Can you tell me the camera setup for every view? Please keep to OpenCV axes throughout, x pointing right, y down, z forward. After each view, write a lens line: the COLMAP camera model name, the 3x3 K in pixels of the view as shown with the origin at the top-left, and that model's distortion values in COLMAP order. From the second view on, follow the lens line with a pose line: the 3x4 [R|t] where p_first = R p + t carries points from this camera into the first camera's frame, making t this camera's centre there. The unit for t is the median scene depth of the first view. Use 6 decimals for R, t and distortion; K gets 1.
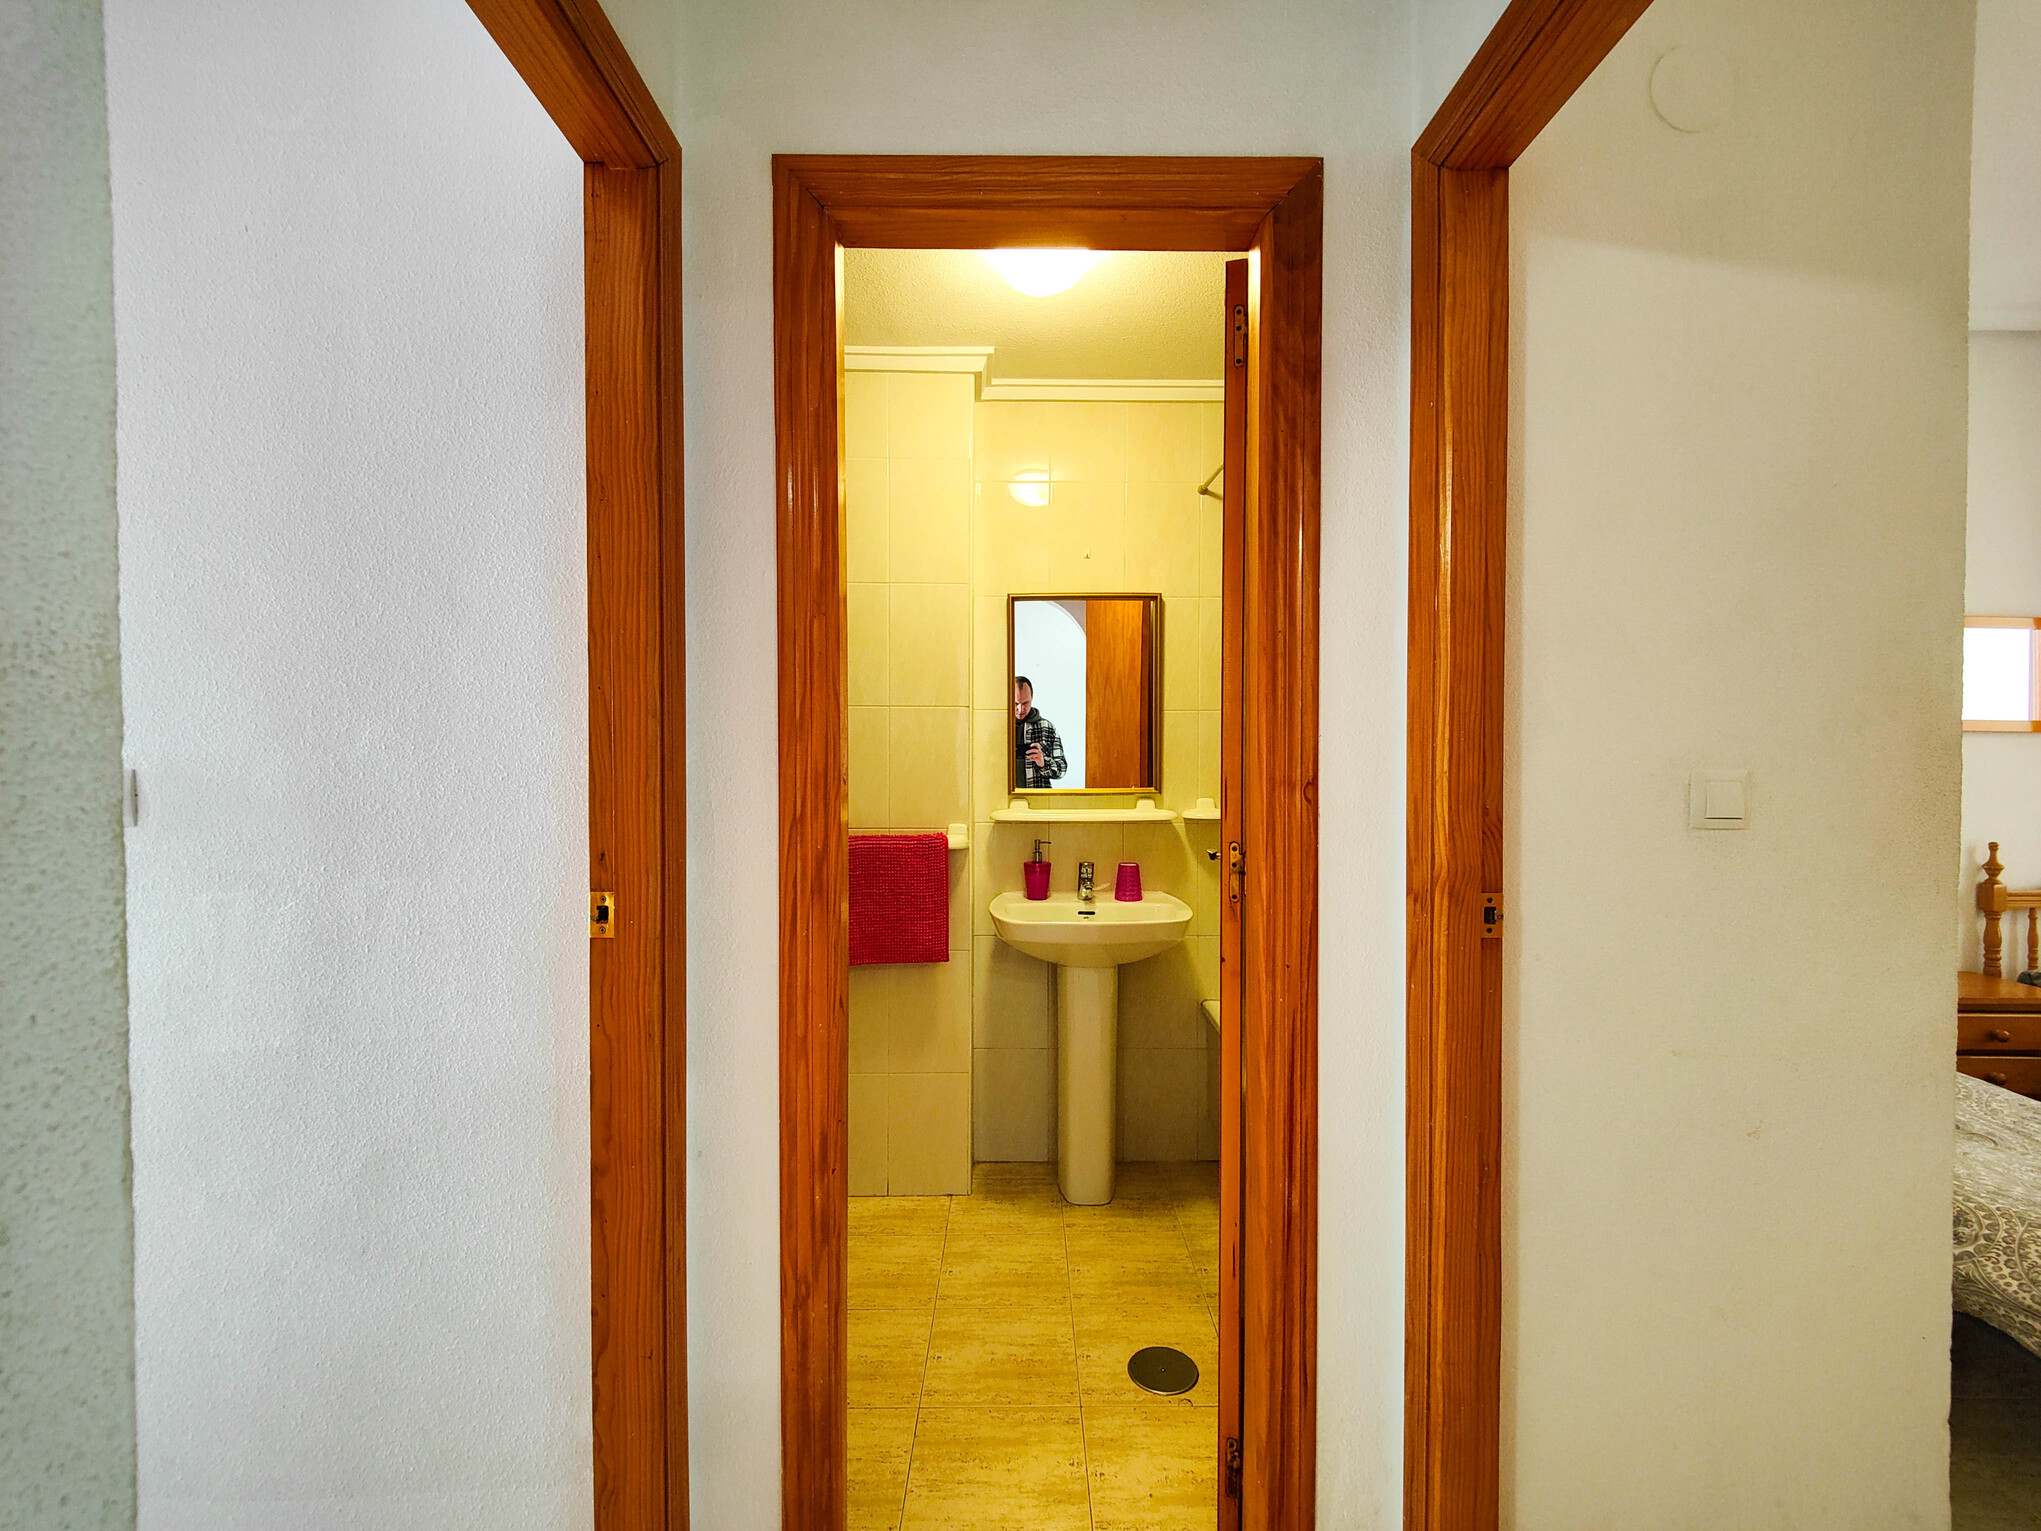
lens RADIAL K [[892.5, 0, 1031.4], [0, 892.5, 770.4], [0, 0, 1]] dist [0.013438, -0.009789]
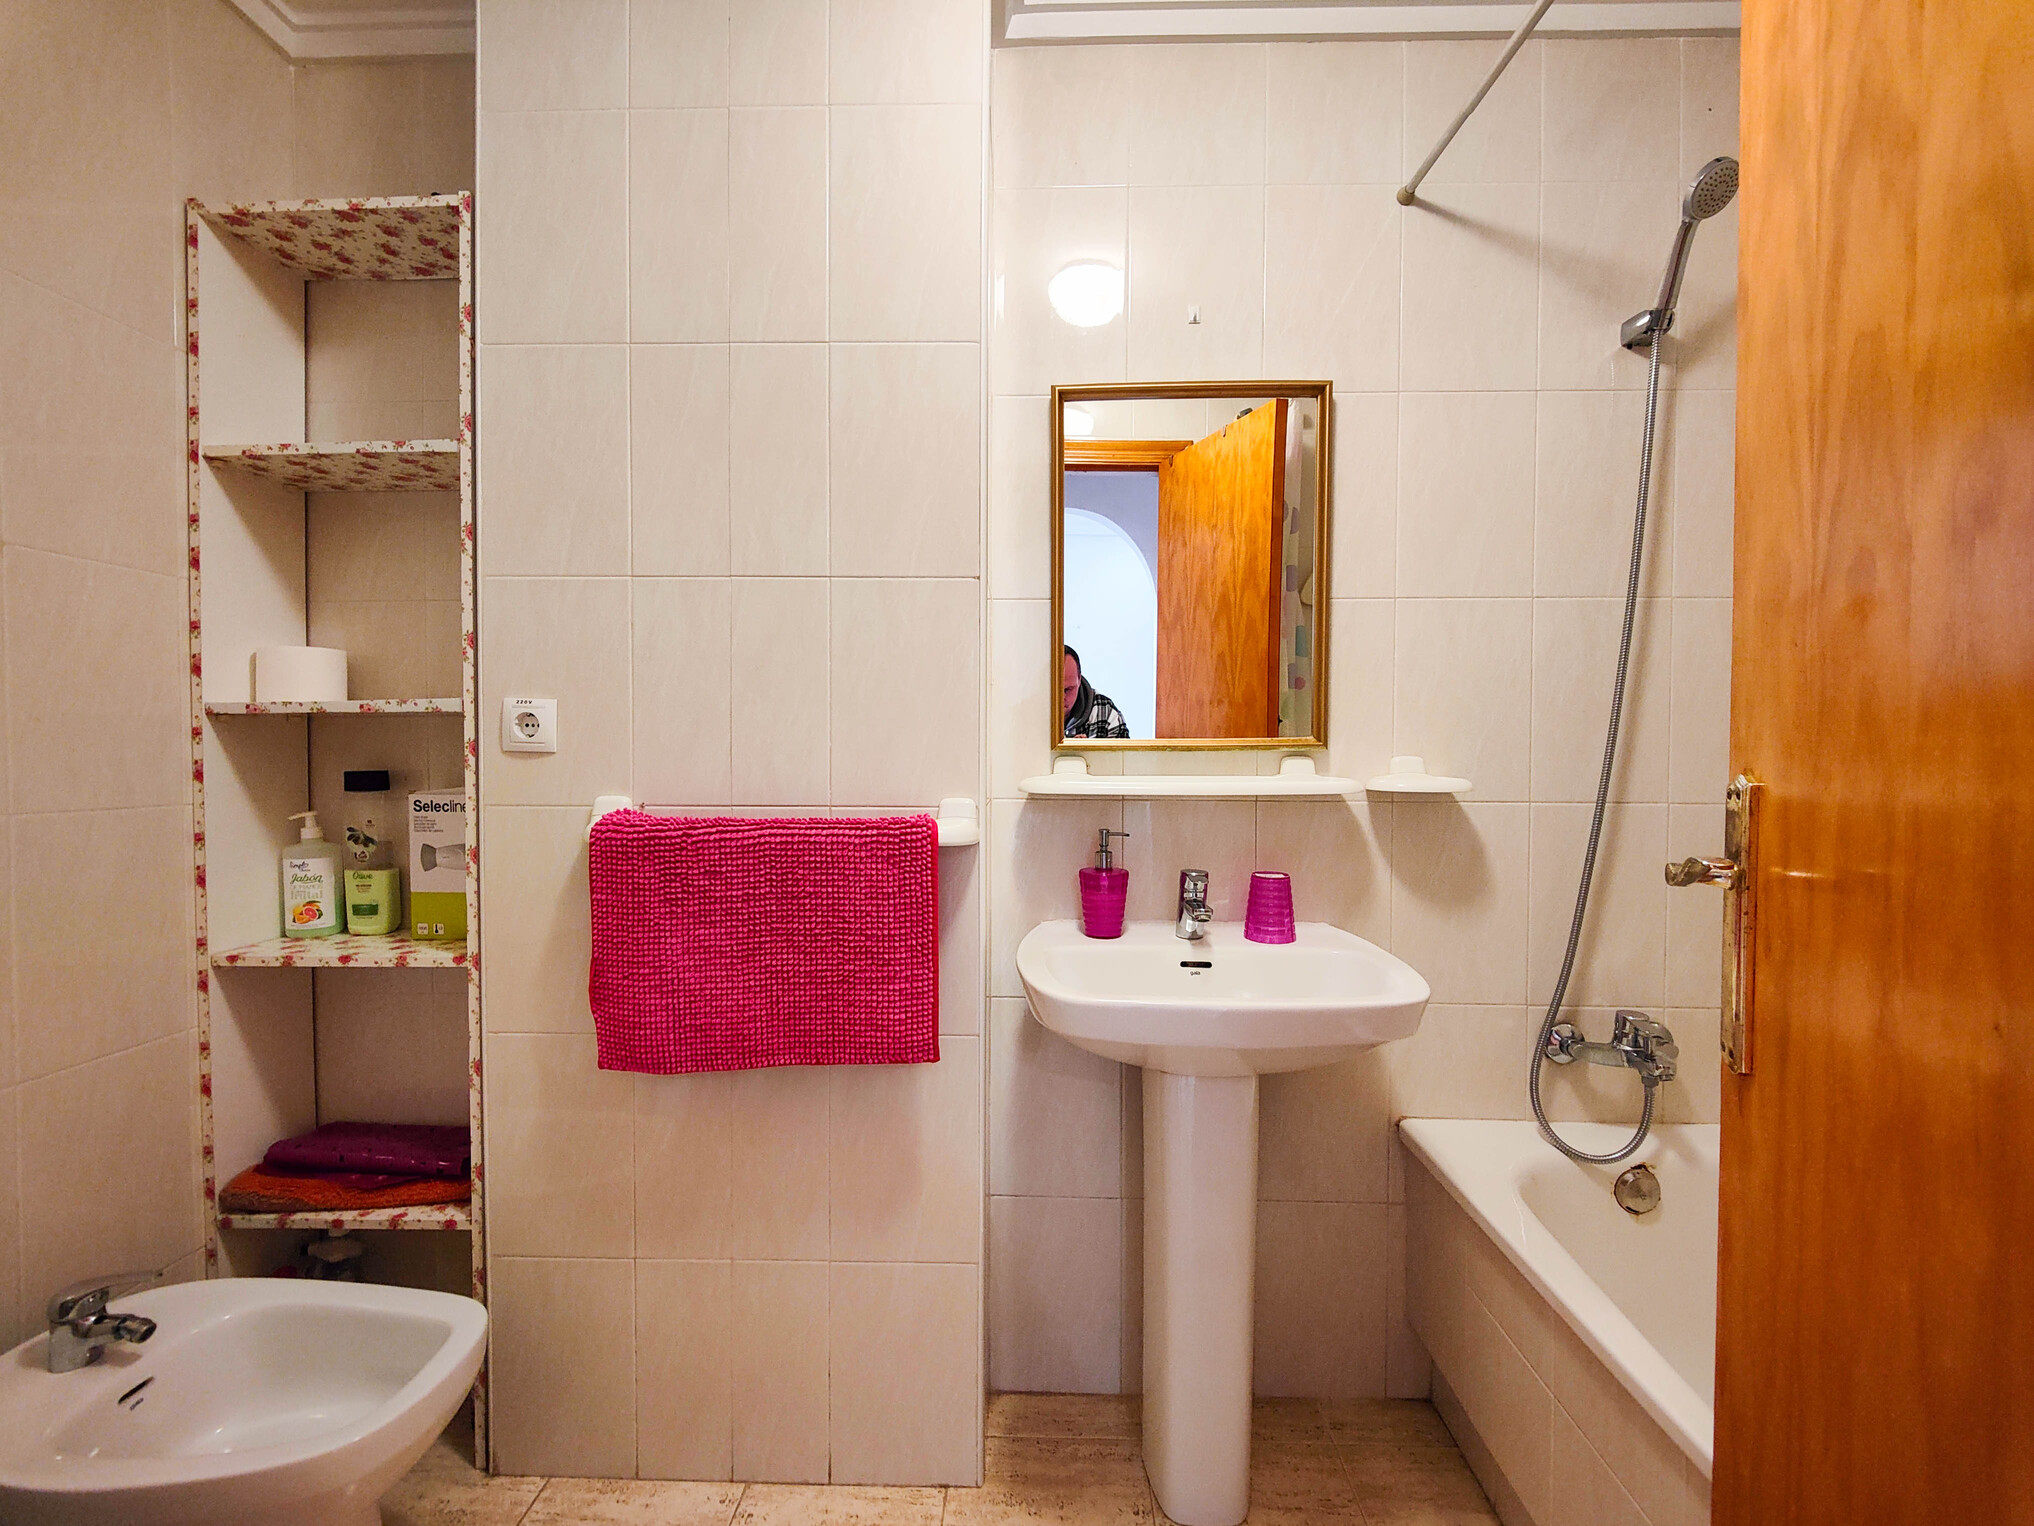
lens RADIAL K [[889.4, 0, 1013.7], [0, 889.4, 750.2], [0, 0, 1]] dist [0.013438, -0.009789]
pose [[0.997403, 0.001712, -0.072007, -0.009497], [-0.001583, 0.999997, 0.001841, 0.027644], [0.072010, -0.001722, 0.997402, 0.442066]]
